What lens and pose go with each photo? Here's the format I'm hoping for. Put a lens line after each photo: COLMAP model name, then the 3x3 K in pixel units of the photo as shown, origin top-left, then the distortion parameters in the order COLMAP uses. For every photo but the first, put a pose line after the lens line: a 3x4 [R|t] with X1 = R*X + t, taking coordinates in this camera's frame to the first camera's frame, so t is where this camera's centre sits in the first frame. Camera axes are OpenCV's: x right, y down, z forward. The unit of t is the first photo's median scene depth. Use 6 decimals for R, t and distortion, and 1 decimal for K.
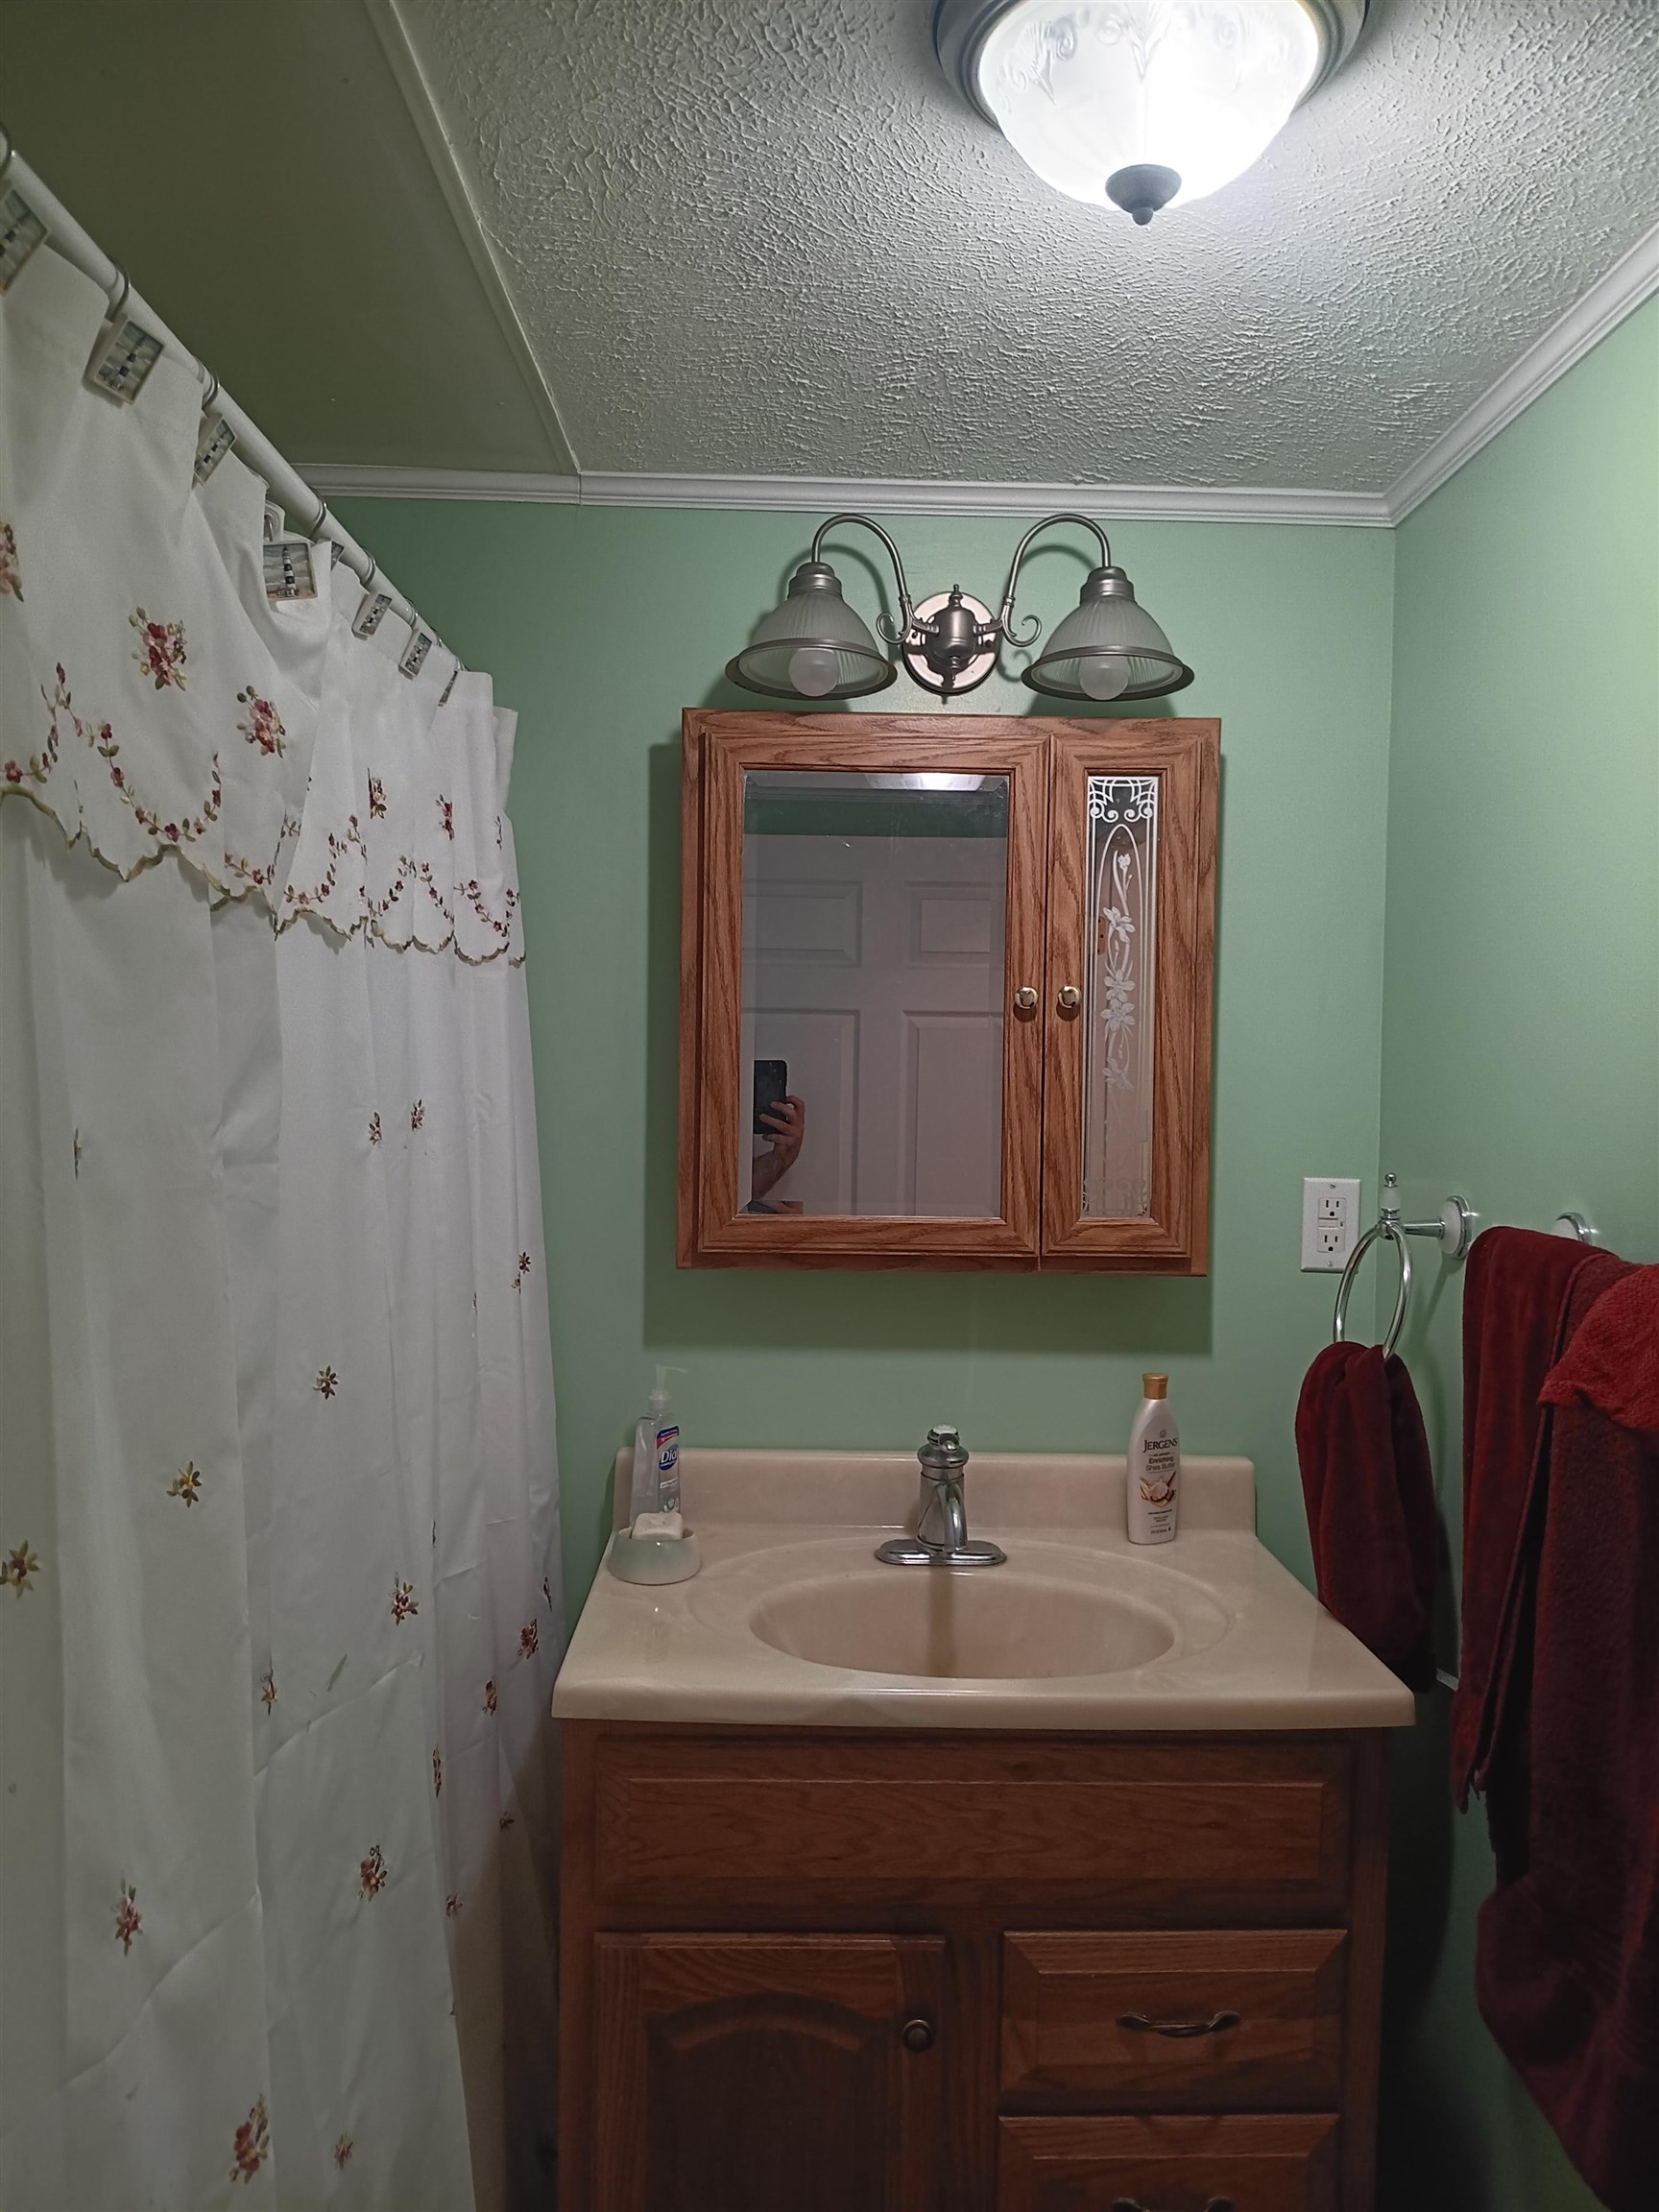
lens RADIAL K [[1681.9, 0, 844.6], [0, 1681.9, 1101.2], [0, 0, 1]] dist [0.049393, -0.116842]
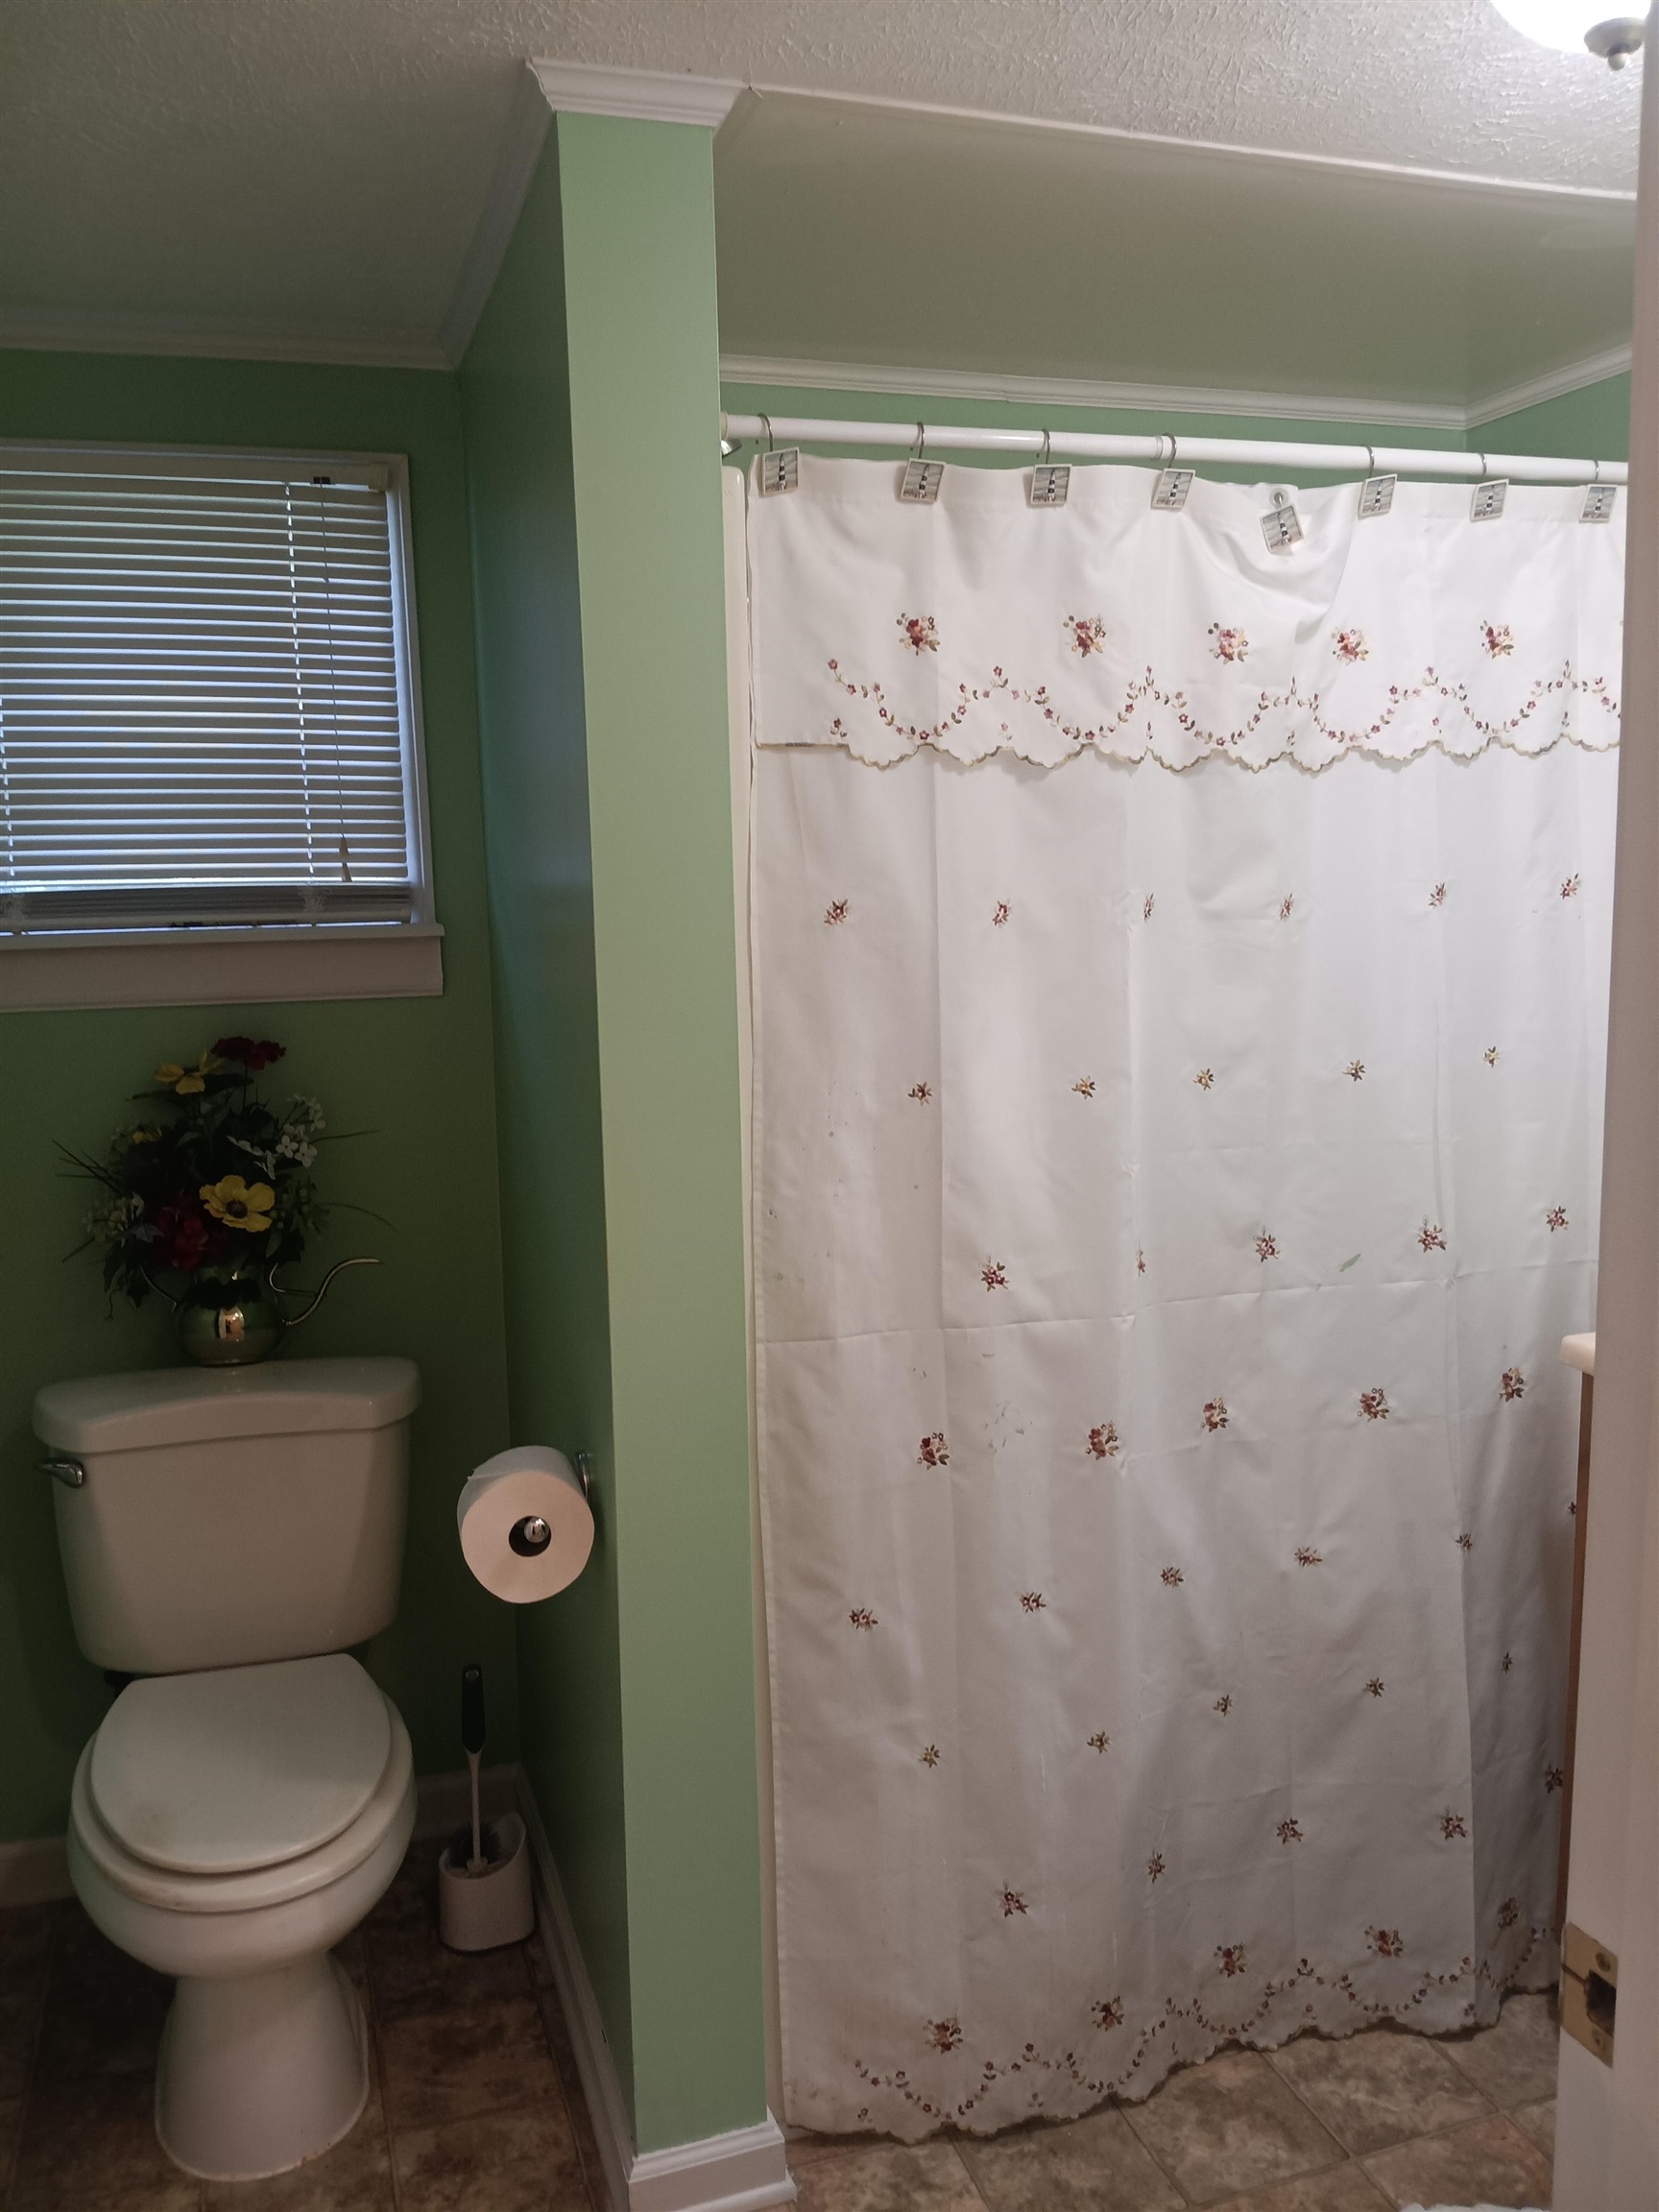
lens RADIAL K [[1681.9, 0, 837.2], [0, 1681.9, 1106.3], [0, 0, 1]] dist [0.049393, -0.116842]
pose [[0.288308, 0.091194, -0.953185, 1.286132], [0.023749, 0.994467, 0.102327, 0.046948], [0.957243, -0.052139, 0.284547, 0.191413]]
